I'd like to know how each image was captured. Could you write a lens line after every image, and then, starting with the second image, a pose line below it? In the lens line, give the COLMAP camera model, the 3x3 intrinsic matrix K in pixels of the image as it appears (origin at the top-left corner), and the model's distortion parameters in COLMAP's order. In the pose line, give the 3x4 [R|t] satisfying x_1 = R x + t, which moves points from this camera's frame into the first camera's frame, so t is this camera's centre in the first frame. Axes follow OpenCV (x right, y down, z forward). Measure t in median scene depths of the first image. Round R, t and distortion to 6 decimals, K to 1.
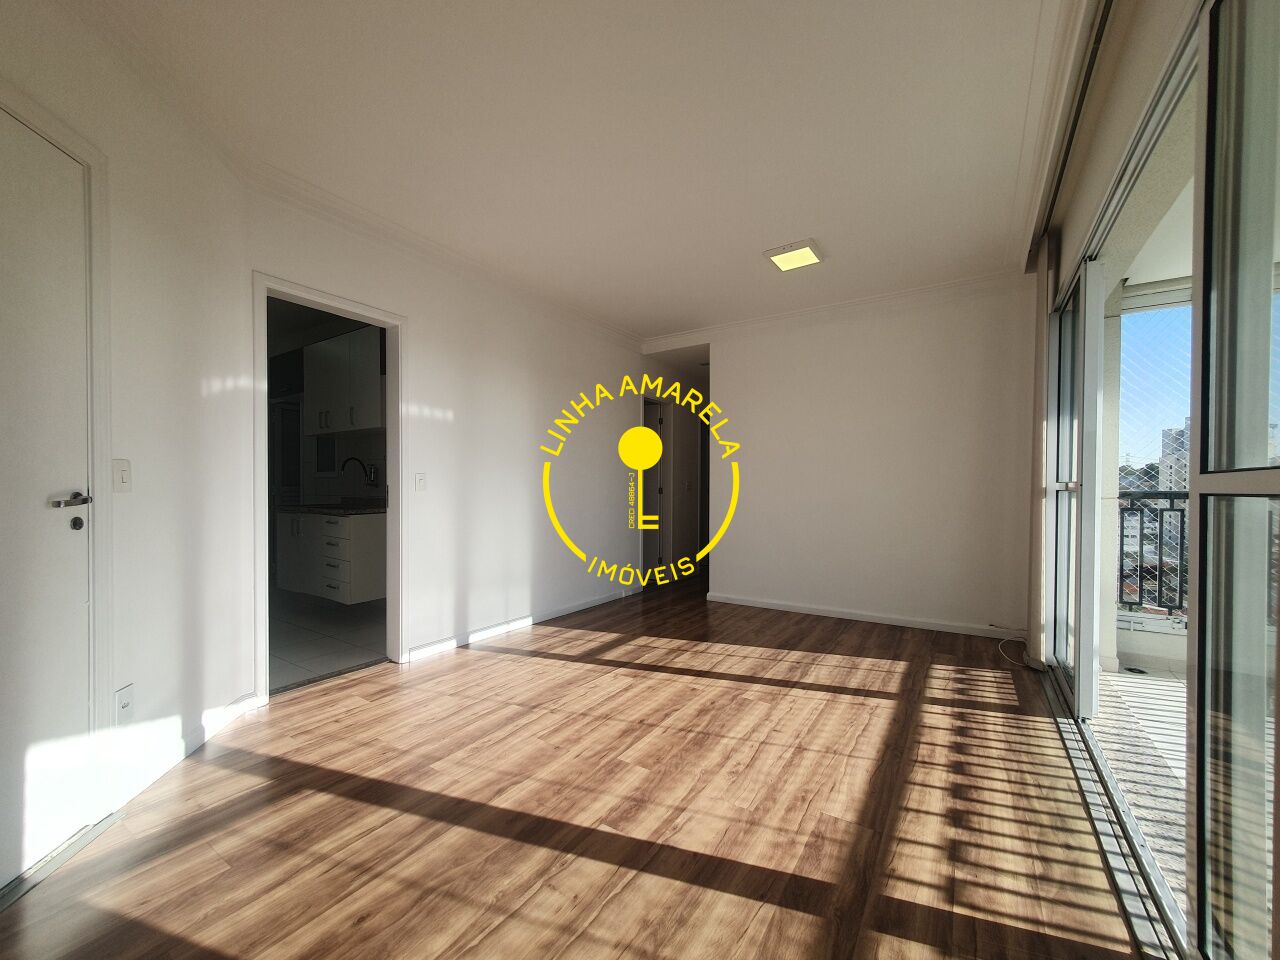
lens RADIAL K [[511.7, 0, 637.9], [0, 511.7, 487.9], [0, 0, 1]] dist [0.000432, 0.000178]
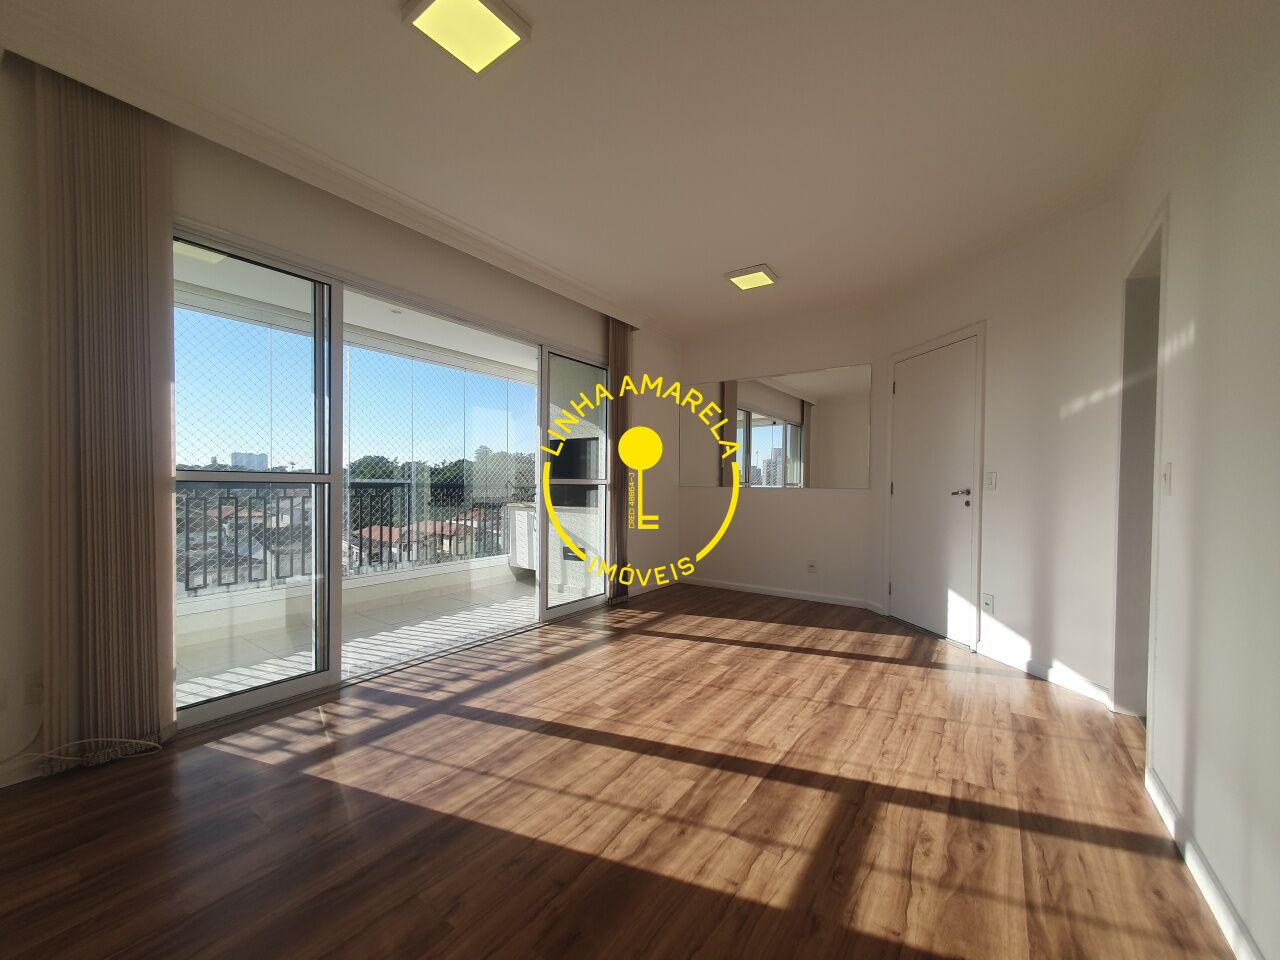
lens RADIAL K [[511.7, 0, 643.4], [0, 511.7, 491.2], [0, 0, 1]] dist [0.000432, 0.000178]
pose [[-0.999745, -0.009357, 0.020555, 0.154561], [-0.009102, 0.999881, 0.012486, 0.003175], [-0.020669, 0.012296, -0.999711, 2.066687]]
